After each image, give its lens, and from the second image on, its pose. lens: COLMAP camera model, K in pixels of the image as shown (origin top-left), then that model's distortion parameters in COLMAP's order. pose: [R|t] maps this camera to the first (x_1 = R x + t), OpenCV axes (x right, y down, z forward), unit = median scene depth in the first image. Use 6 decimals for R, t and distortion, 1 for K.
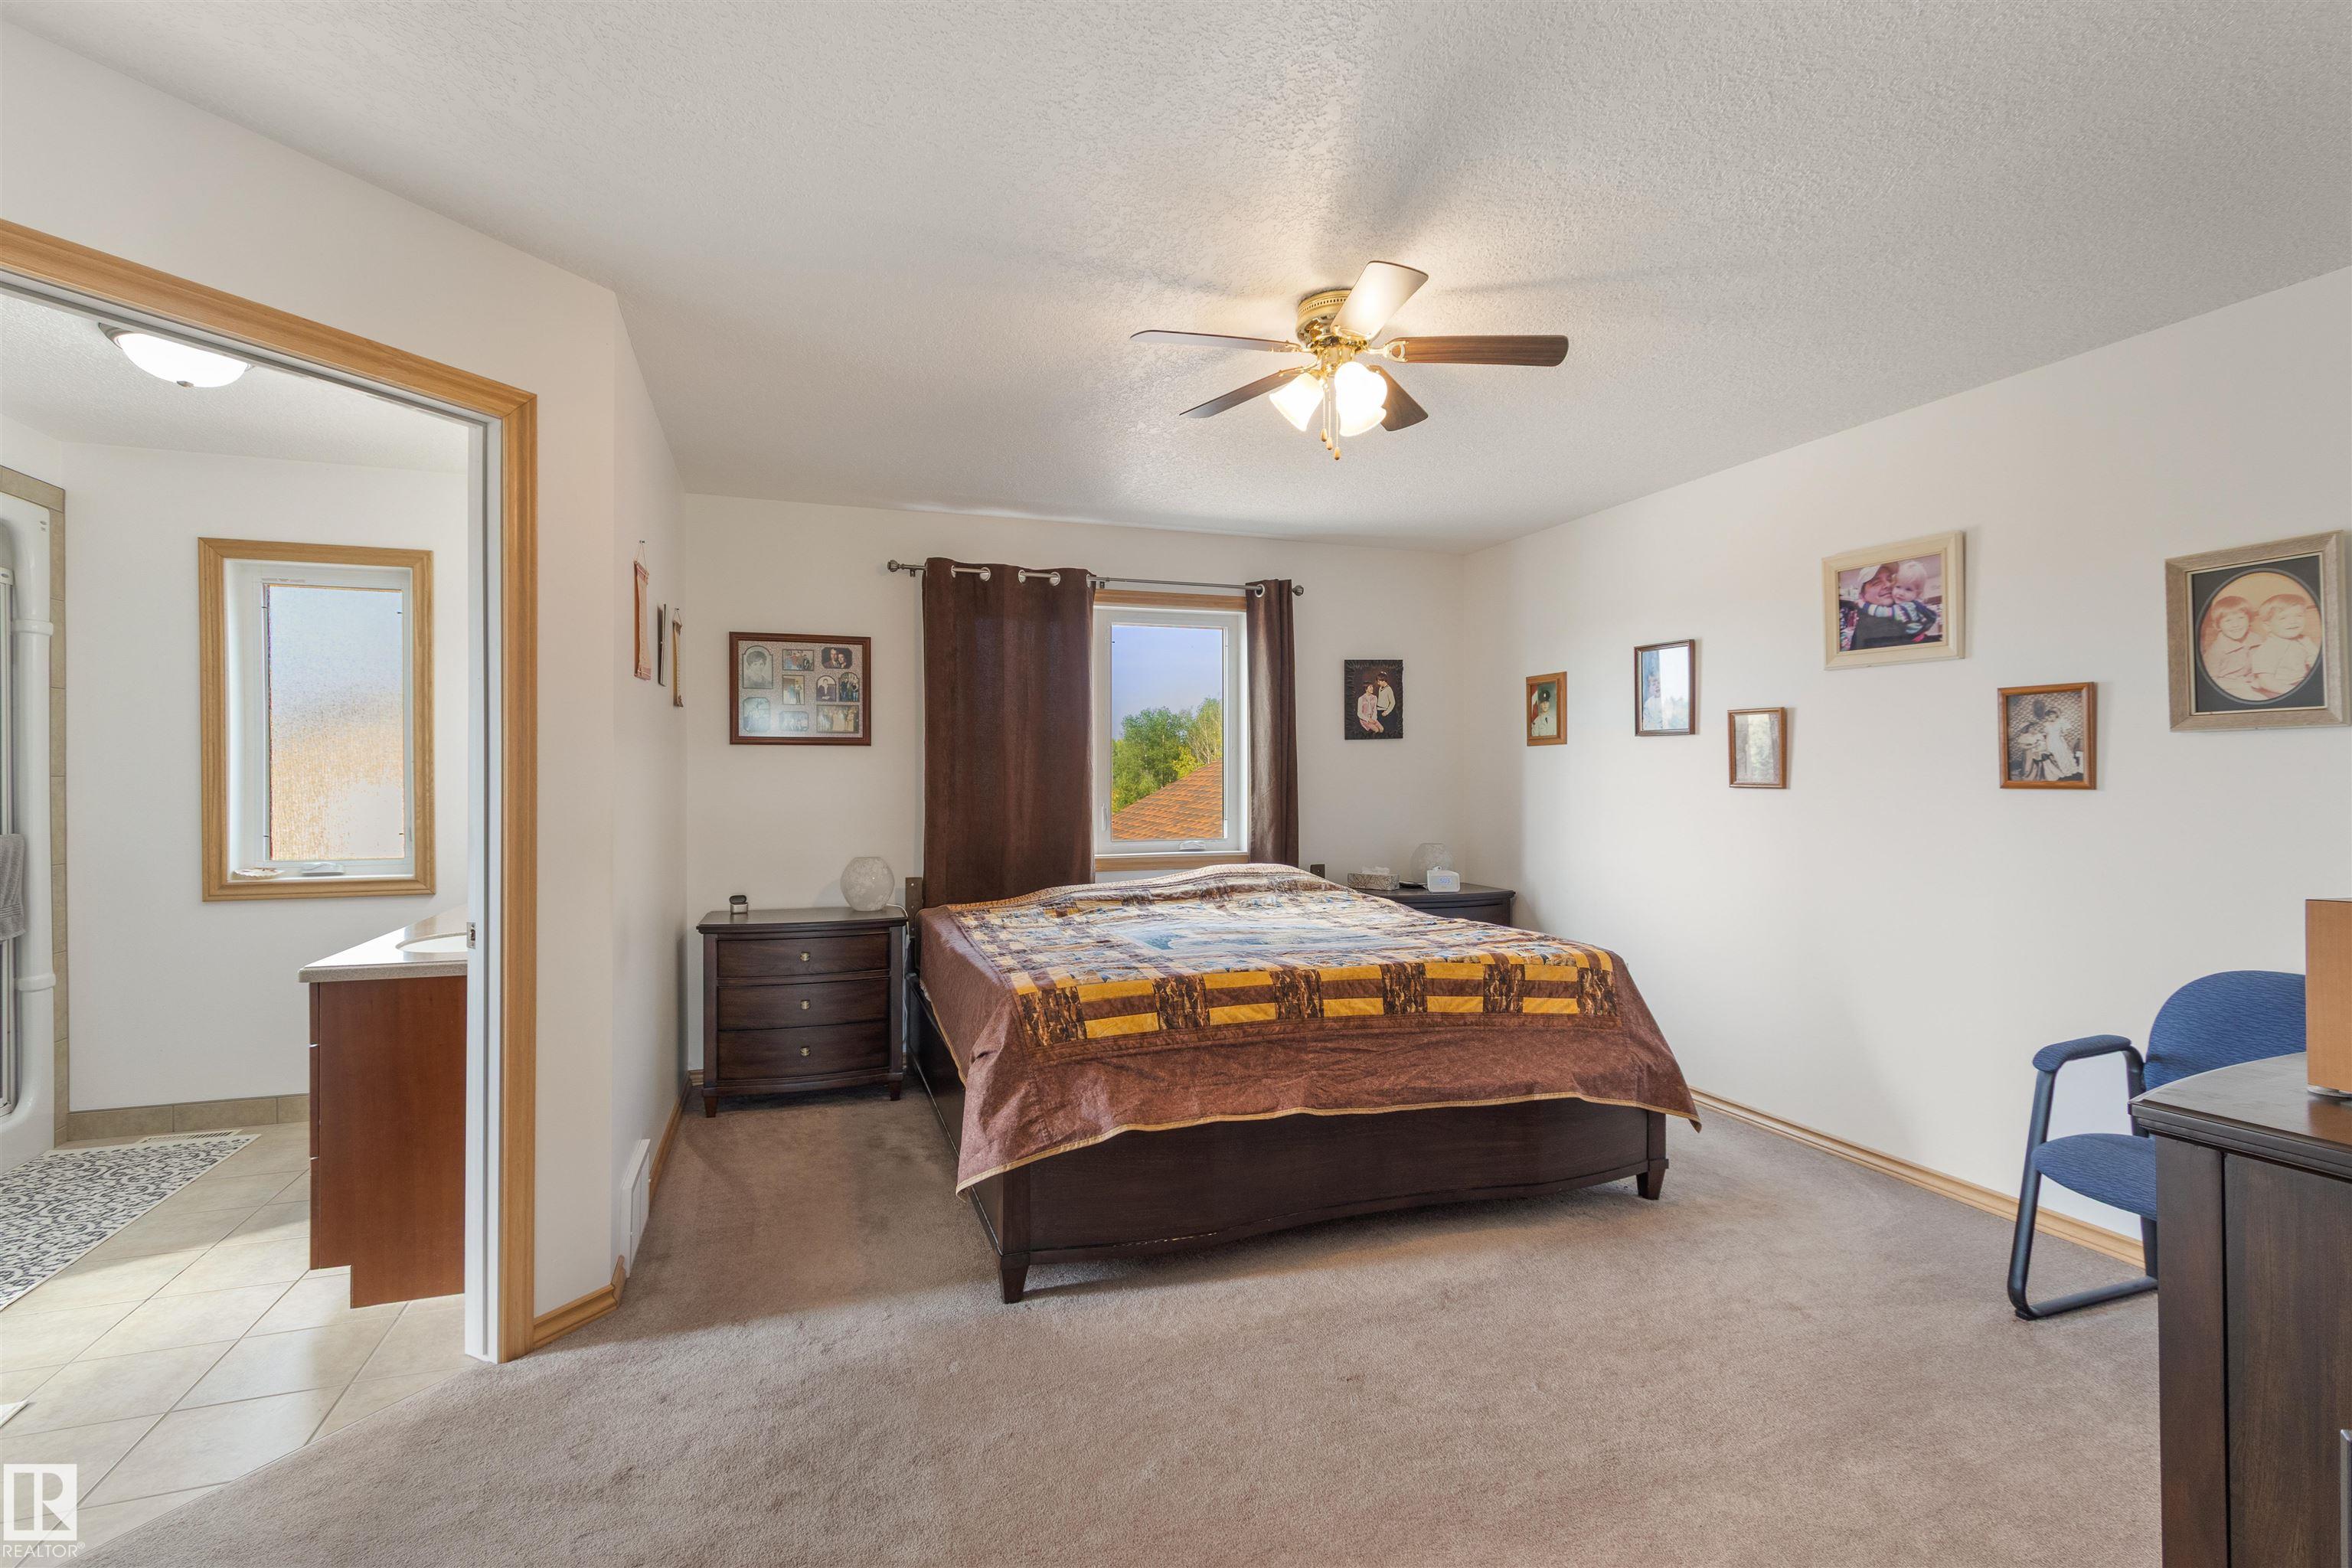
lens RADIAL K [[1088.2, 0, 1158.3], [0, 1088.2, 782.7], [0, 0, 1]] dist [0.005610, -0.000963]
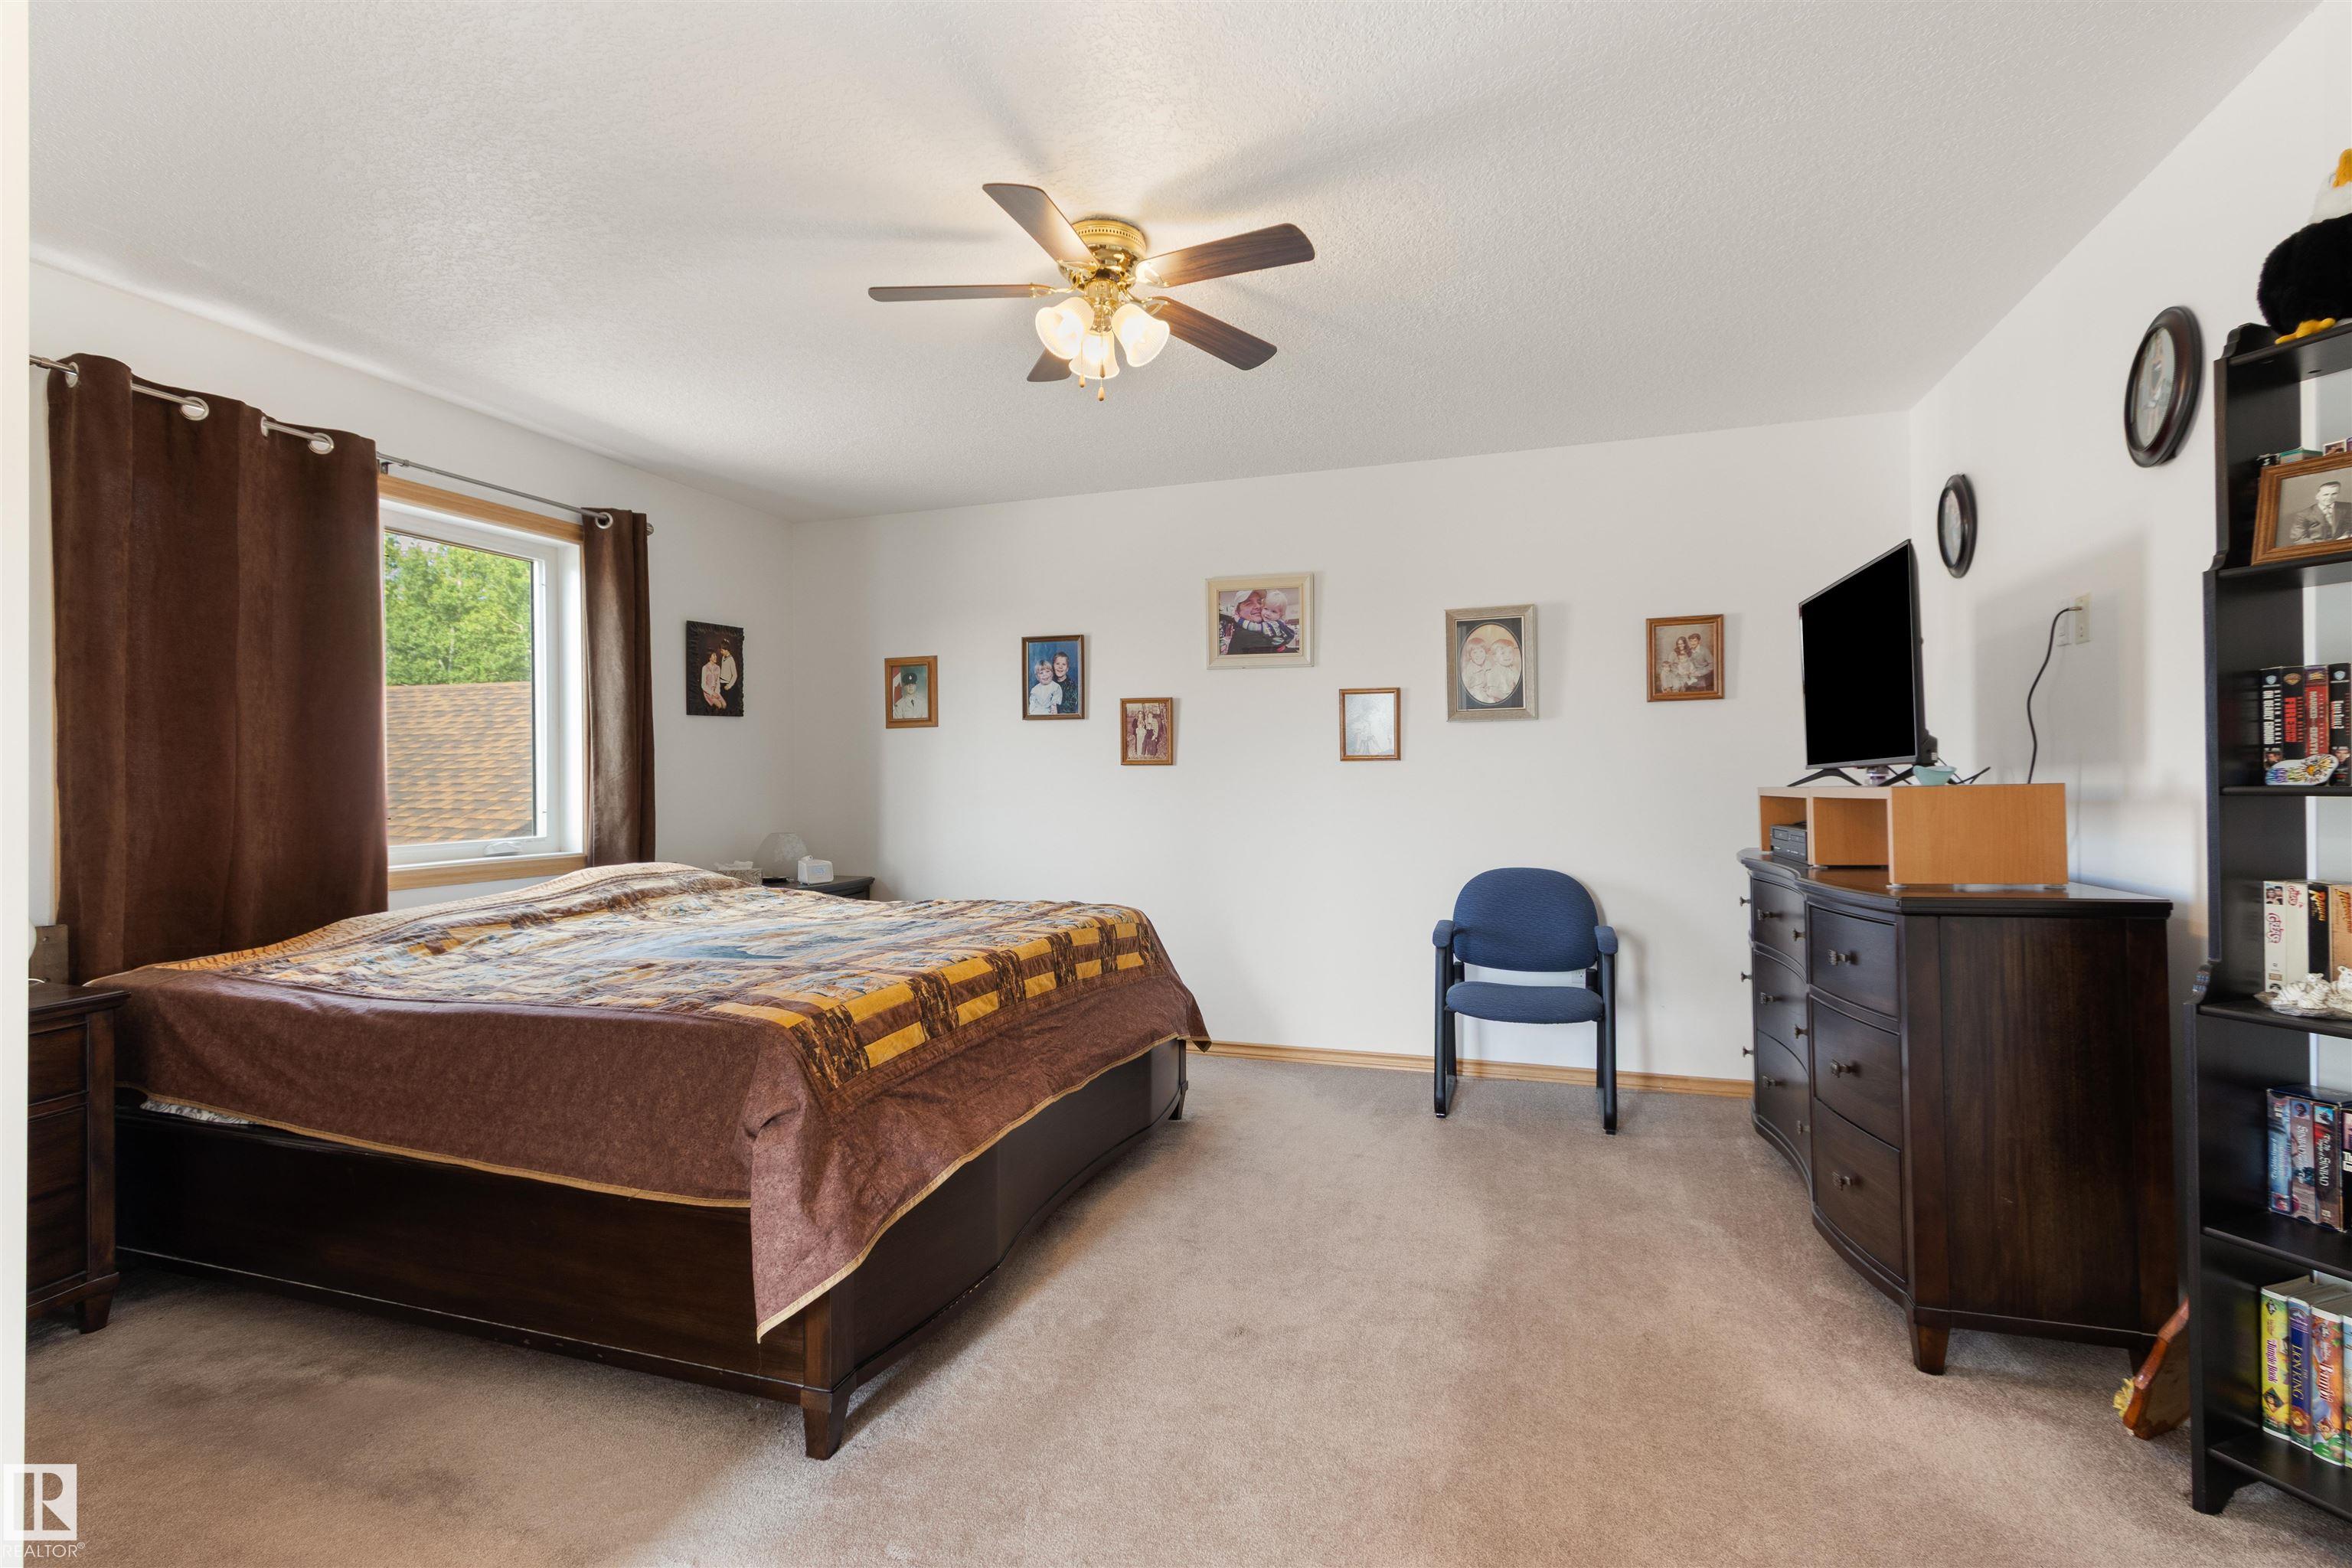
lens RADIAL K [[1088.2, 0, 1179.7], [0, 1088.2, 779.5], [0, 0, 1]] dist [0.005610, -0.000963]
pose [[0.611287, -0.004073, 0.791398, -0.413365], [0.011921, 0.999921, -0.004062, 0.029407], [-0.791319, 0.011917, 0.611287, 0.277194]]
